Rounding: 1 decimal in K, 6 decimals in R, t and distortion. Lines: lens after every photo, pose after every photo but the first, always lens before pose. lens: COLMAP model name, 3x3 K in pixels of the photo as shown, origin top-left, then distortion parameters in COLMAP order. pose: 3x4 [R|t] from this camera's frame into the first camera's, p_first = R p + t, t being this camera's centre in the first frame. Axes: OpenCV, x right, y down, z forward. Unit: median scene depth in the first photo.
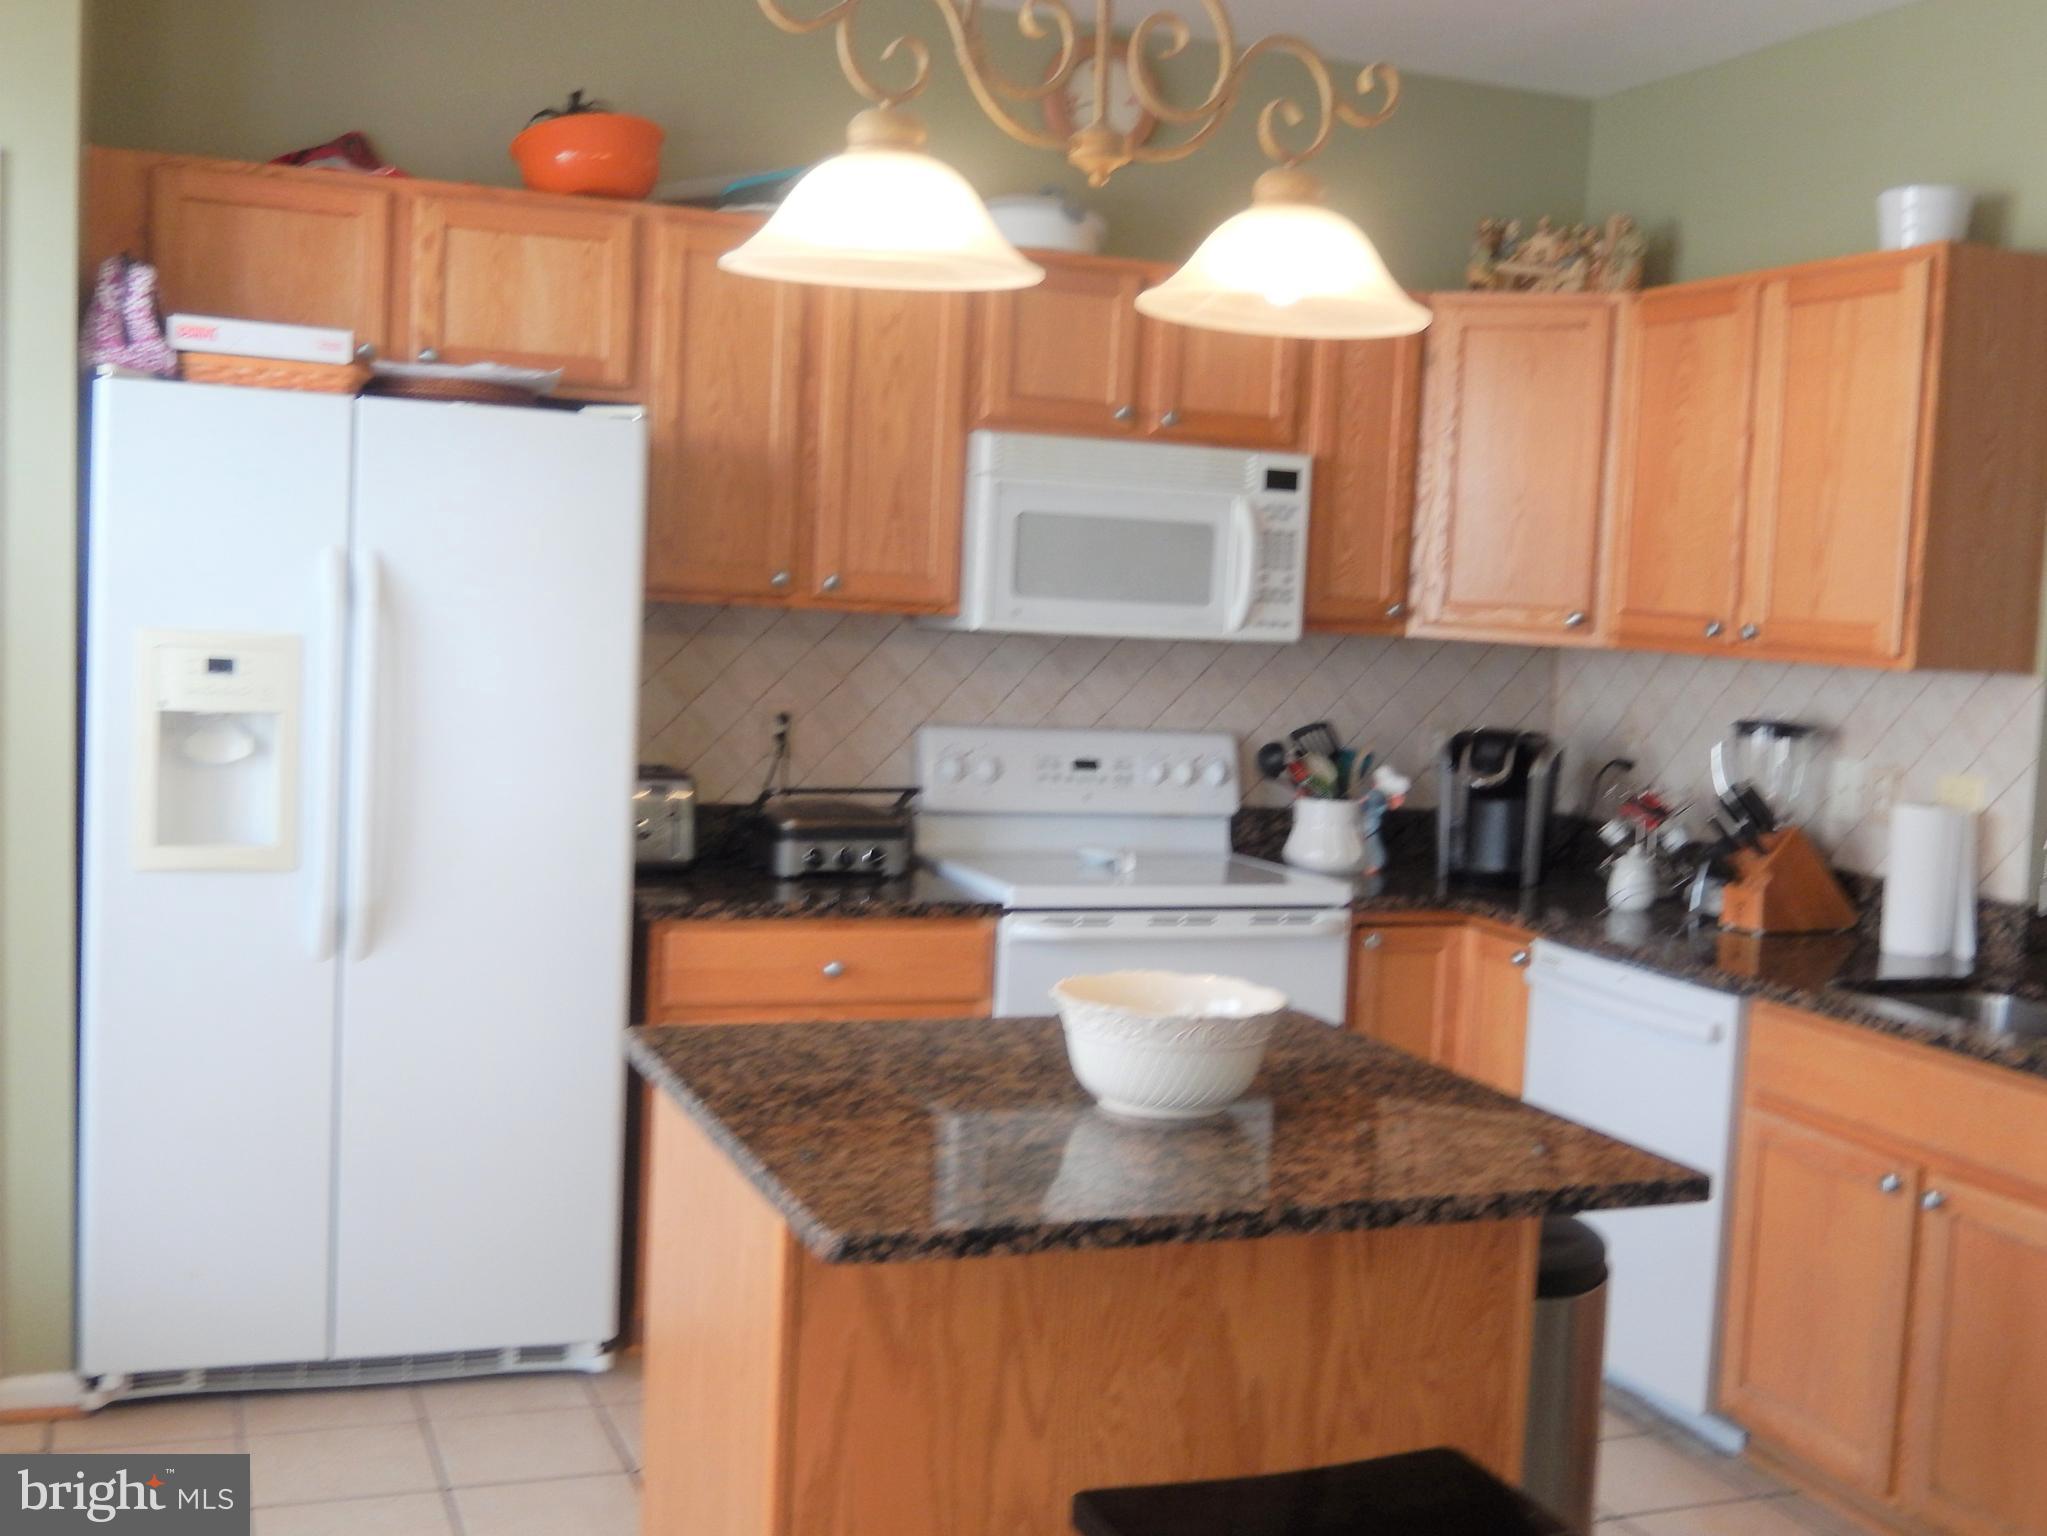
lens RADIAL K [[2162.4, 0, 1023.5], [0, 2162.4, 768.0], [0, 0, 1]] dist [-0.006029, -0.007078]
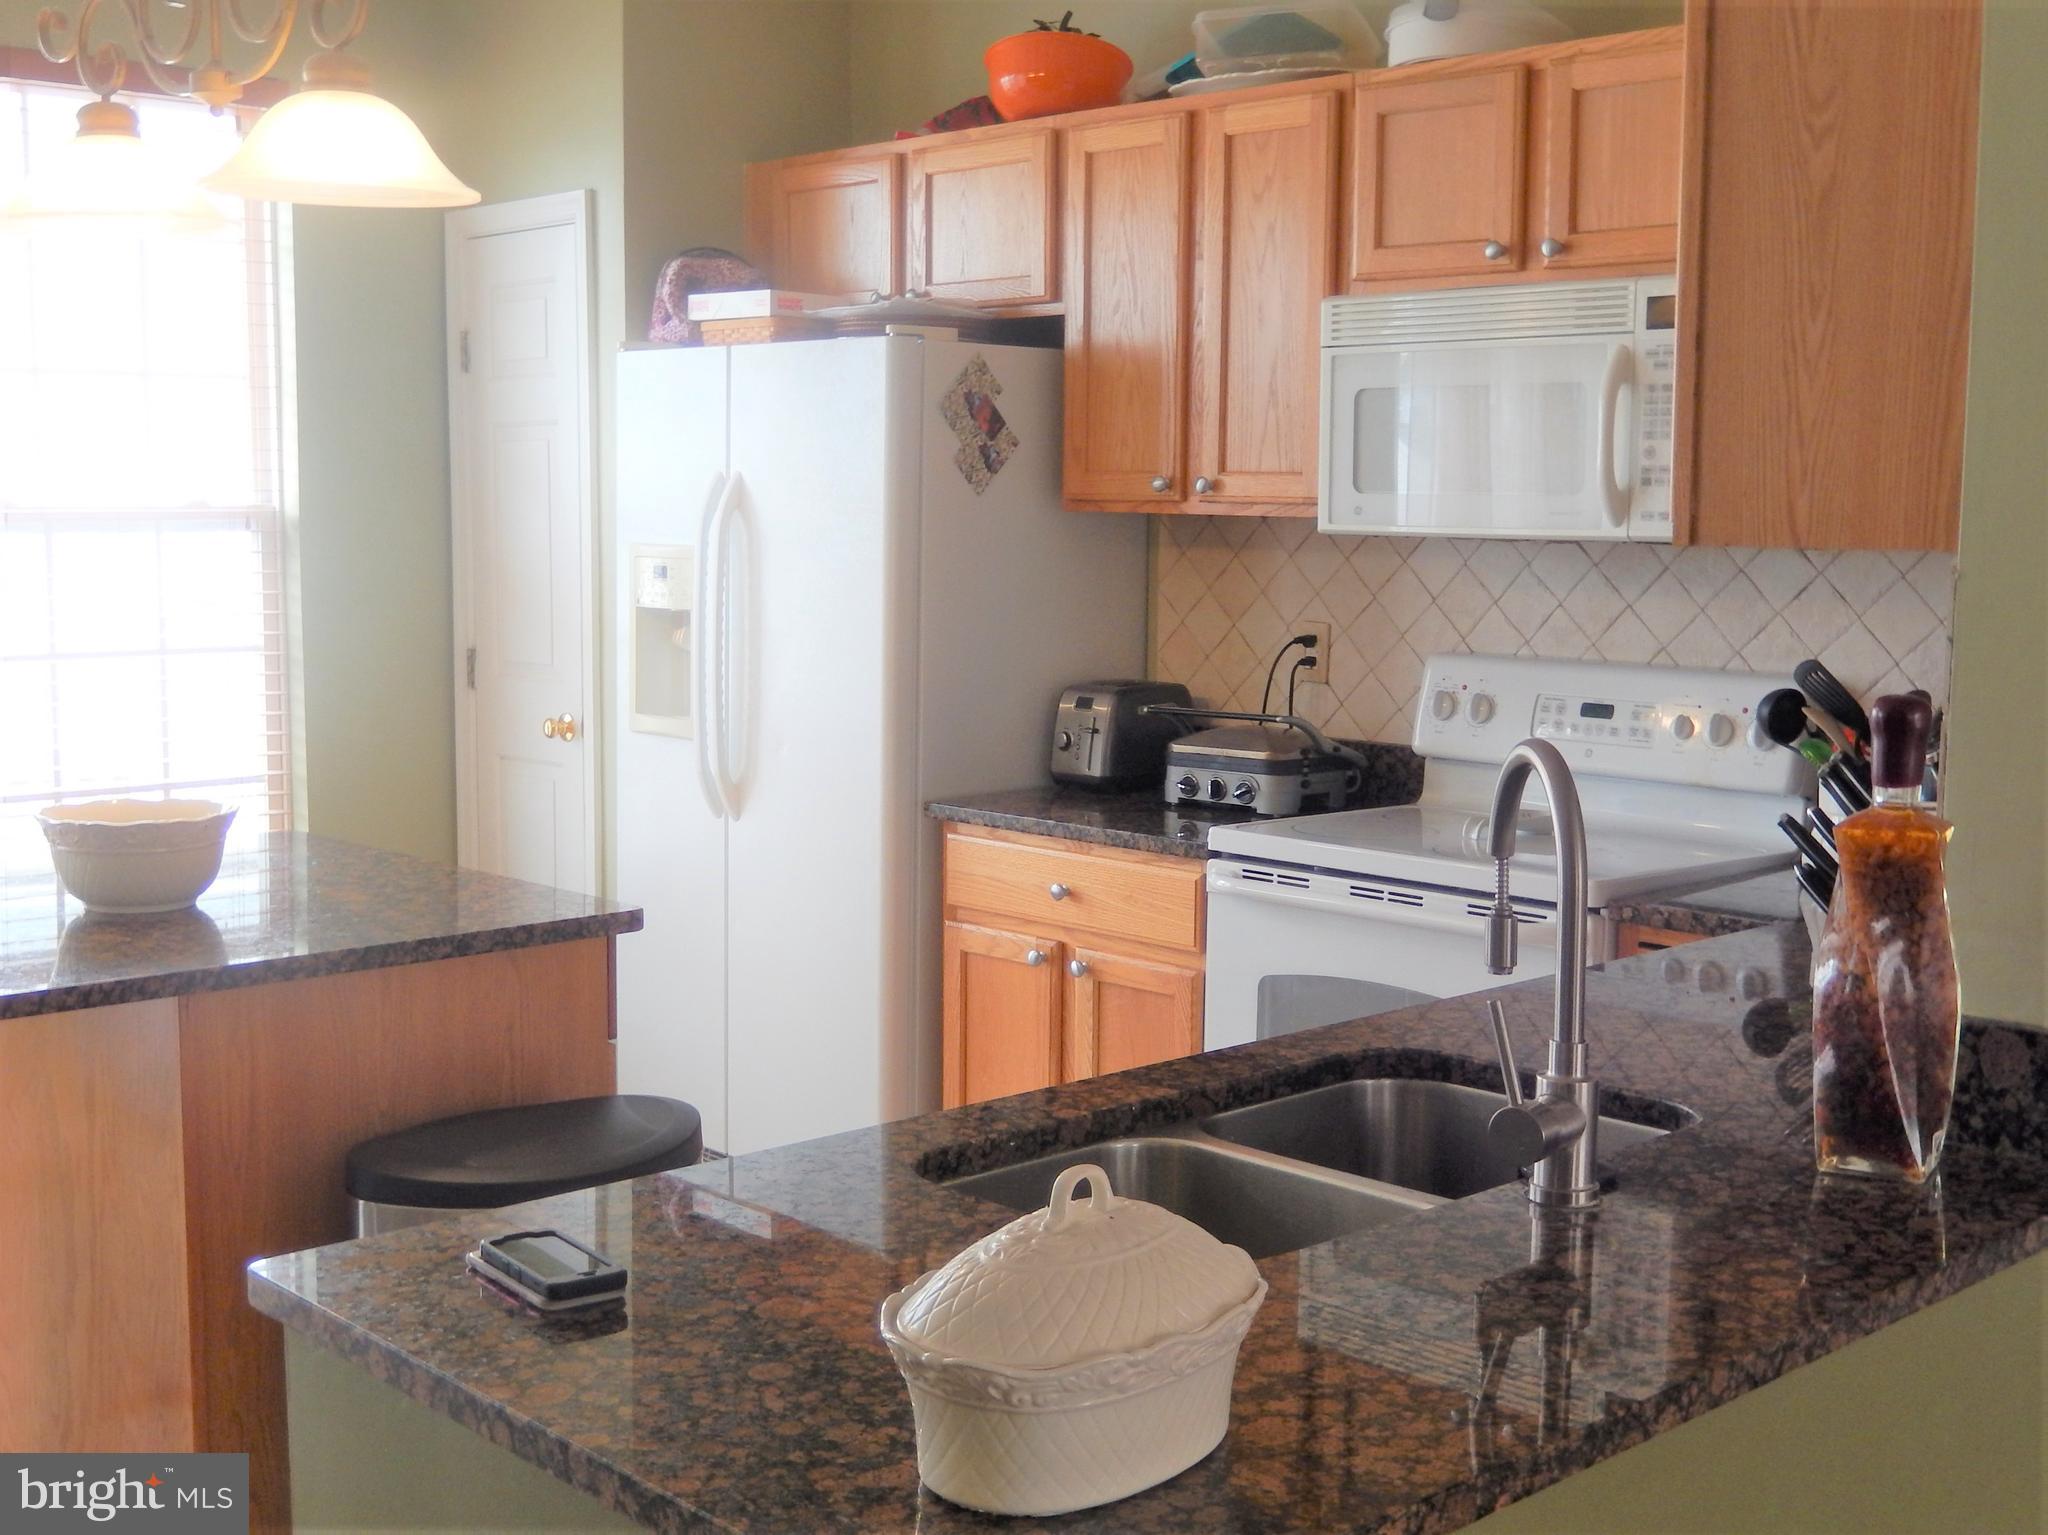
lens RADIAL K [[2465.1, 0, 1024.0], [0, 2465.1, 767.5], [0, 0, 1]] dist [-0.011487, -0.007216]
pose [[0.377053, 0.057049, -0.924433, 0.855984], [-0.065880, 0.997225, 0.034670, 0.002013], [0.923846, 0.047829, 0.379765, 0.543456]]
